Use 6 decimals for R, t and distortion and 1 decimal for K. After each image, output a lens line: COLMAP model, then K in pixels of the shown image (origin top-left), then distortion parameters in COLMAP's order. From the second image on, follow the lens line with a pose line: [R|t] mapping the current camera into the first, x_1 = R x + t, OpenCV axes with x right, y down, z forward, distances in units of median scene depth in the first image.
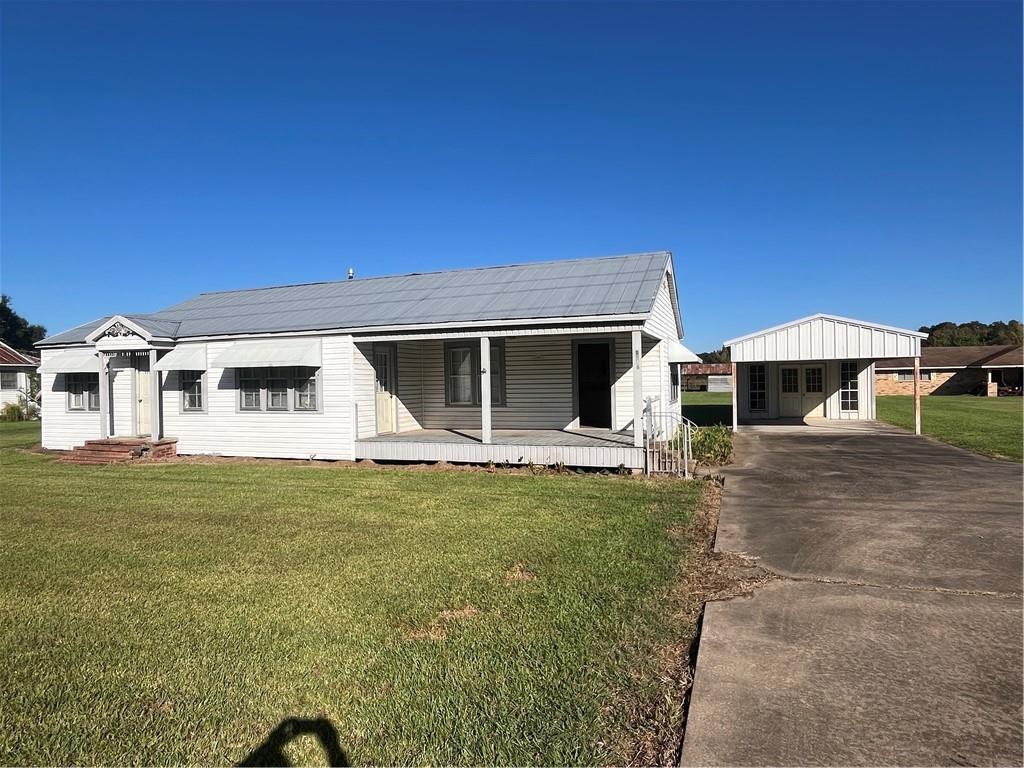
lens RADIAL K [[598.9, 0, 512.0], [0, 598.9, 384.0], [0, 0, 1]] dist [-0.003045, -0.000162]
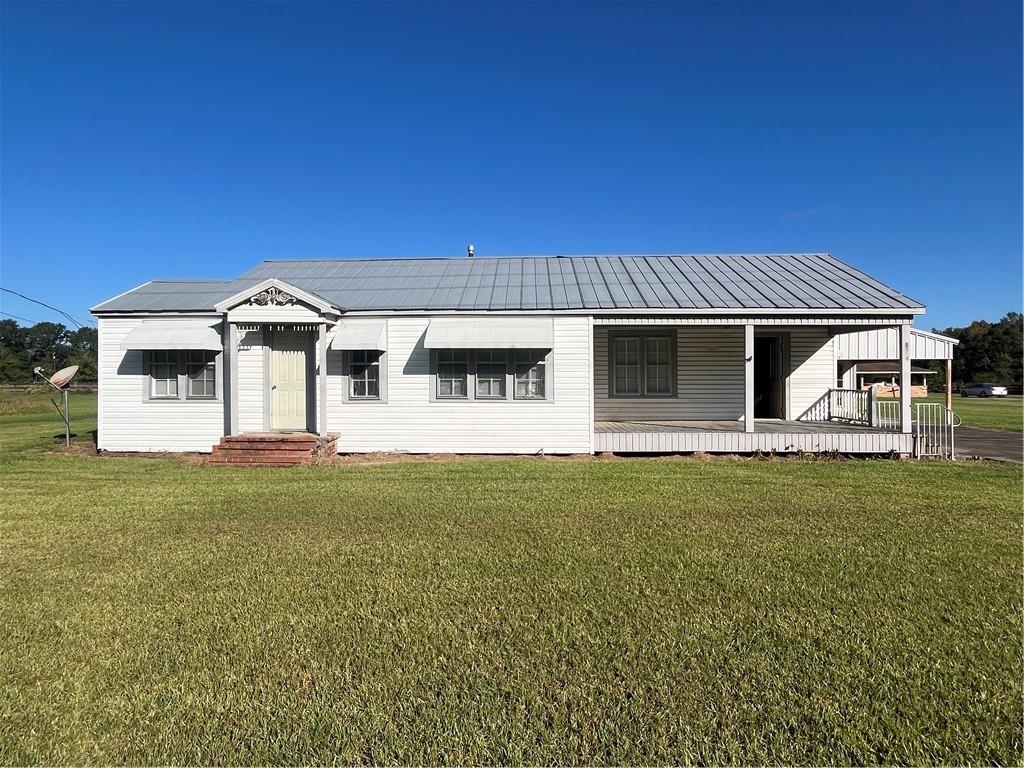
lens RADIAL K [[598.9, 0, 512.0], [0, 598.9, 384.0], [0, 0, 1]] dist [-0.003045, -0.000162]
pose [[0.952210, 0.013942, 0.305127, -0.610532], [-0.013548, 0.999902, -0.003409, 0.023775], [-0.305144, -0.000888, 0.952306, 0.152532]]
